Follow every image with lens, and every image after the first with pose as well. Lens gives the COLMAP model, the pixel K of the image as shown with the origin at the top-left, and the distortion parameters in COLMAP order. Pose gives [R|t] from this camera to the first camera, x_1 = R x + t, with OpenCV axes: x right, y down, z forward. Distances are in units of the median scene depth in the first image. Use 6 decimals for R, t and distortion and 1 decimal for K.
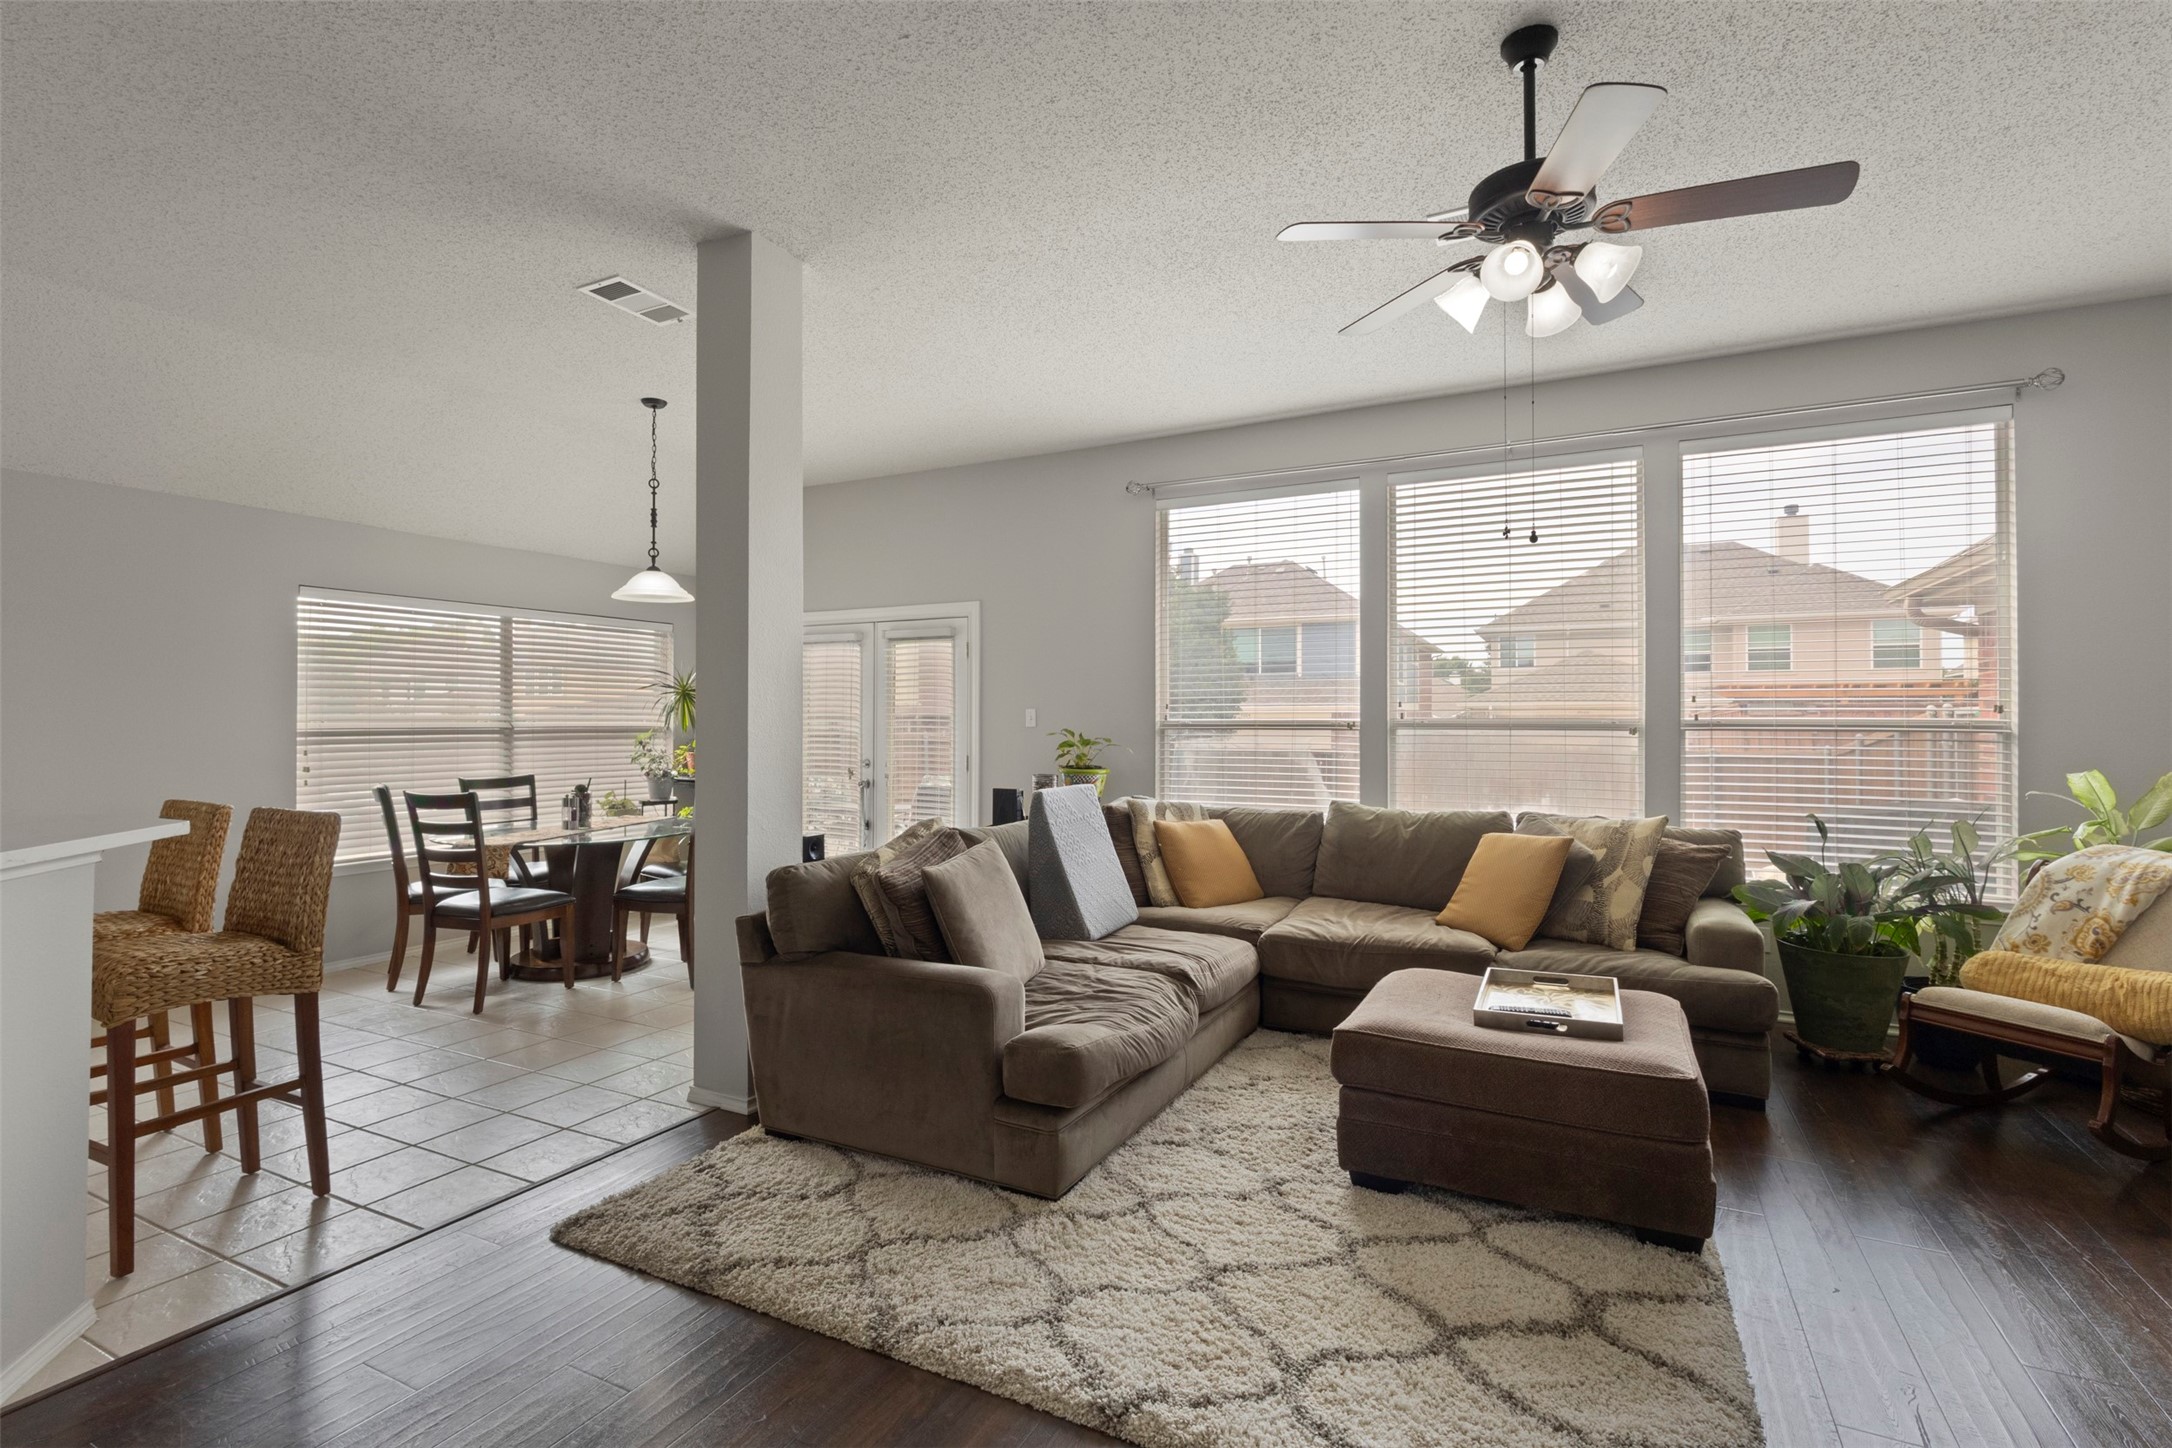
lens RADIAL K [[990.0, 0, 1081.4], [0, 990.0, 716.4], [0, 0, 1]] dist [-0.000084, 0.000556]
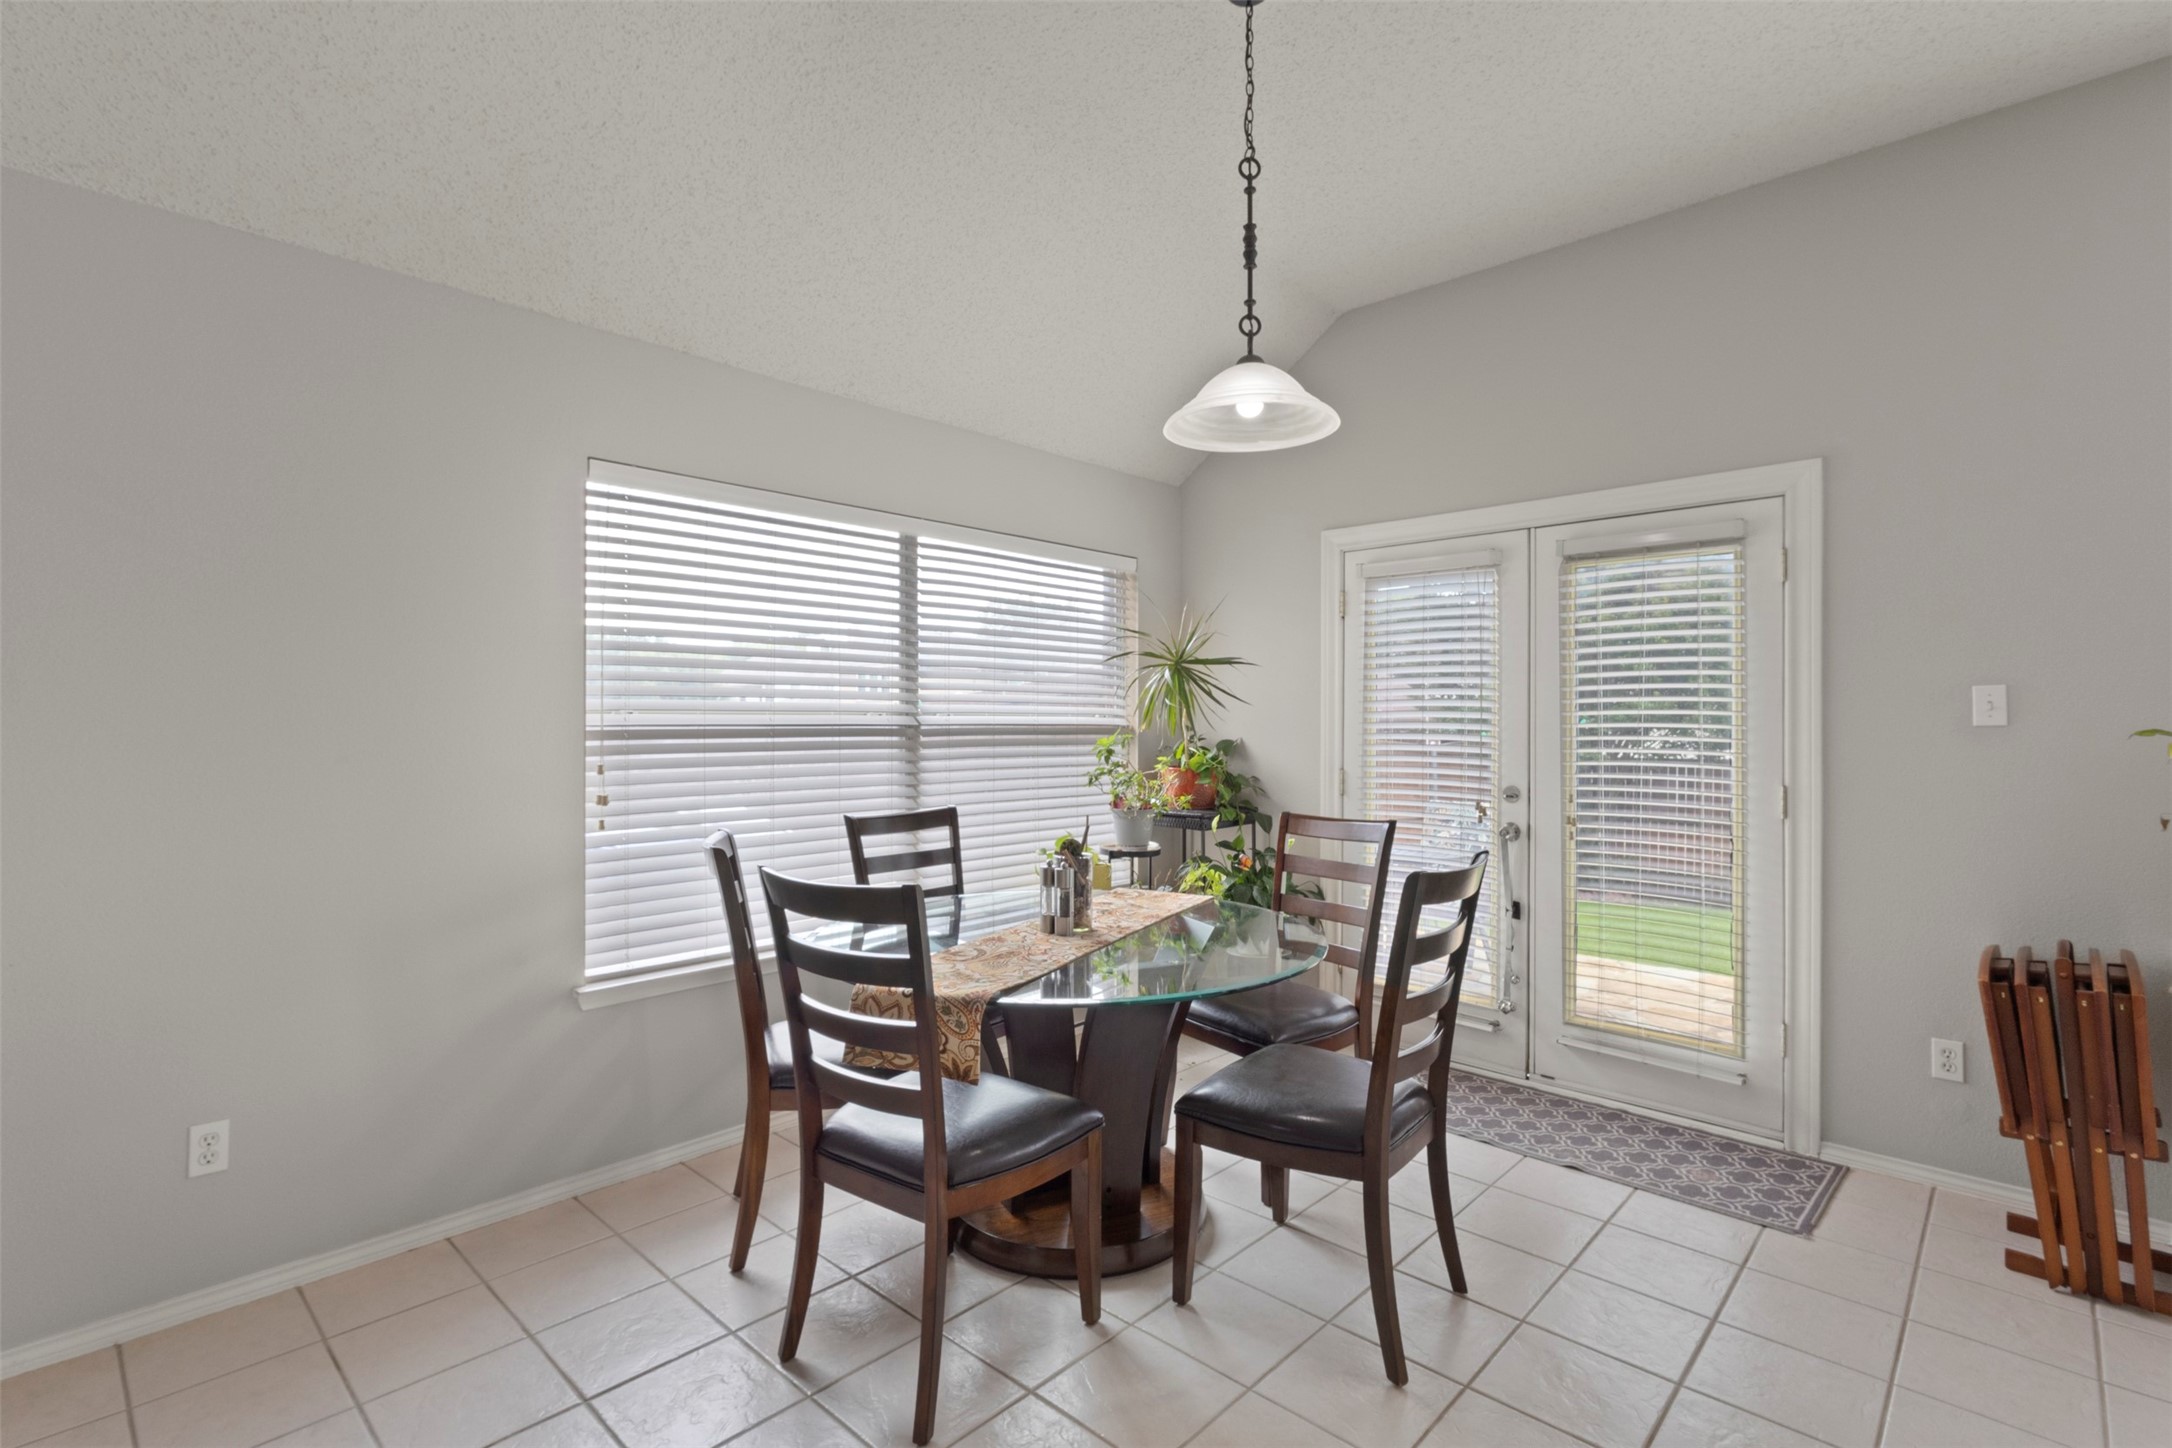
lens RADIAL K [[1015.0, 0, 1090.2], [0, 1015.0, 714.7], [0, 0, 1]] dist [0.002246, 0.000455]
pose [[0.964090, -0.000716, -0.265574, -0.471430], [0.000011, 0.999996, -0.002660, 0.010213], [0.265575, 0.002561, 0.964087, 0.668658]]
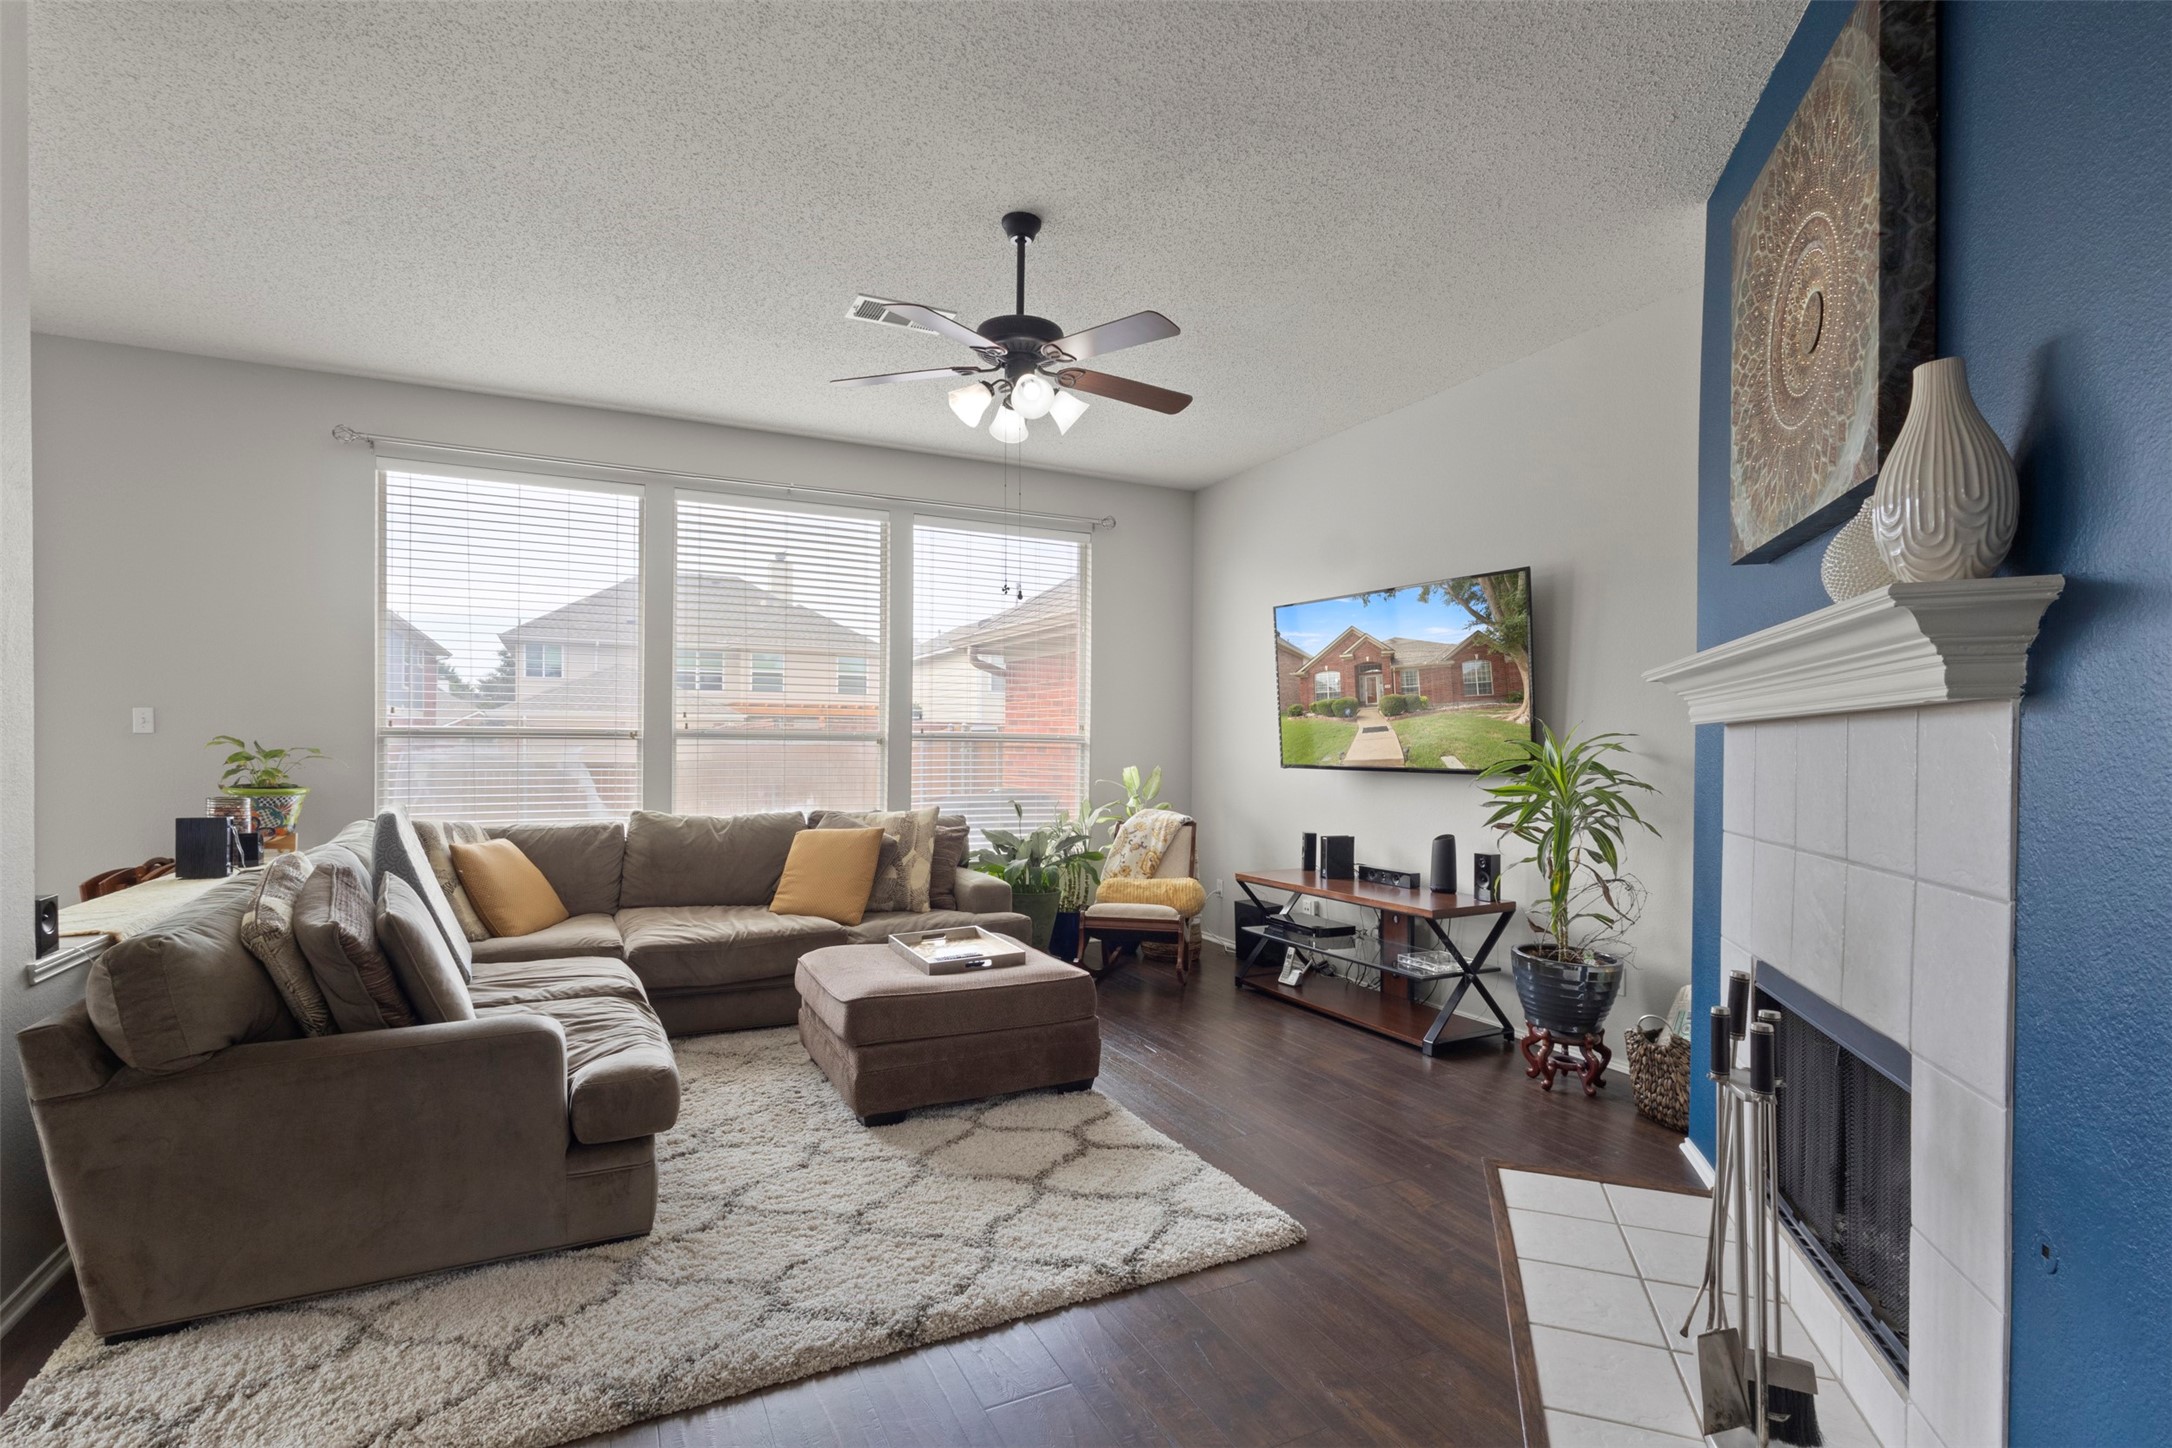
lens RADIAL K [[1003.4, 0, 1048.6], [0, 1003.4, 752.4], [0, 0, 1]] dist [-0.013174, 0.000334]
pose [[0.603326, -0.004894, 0.797480, -0.335001], [-0.014283, 0.999754, 0.016941, 0.004730], [-0.797367, -0.021612, 0.603108, 0.079305]]
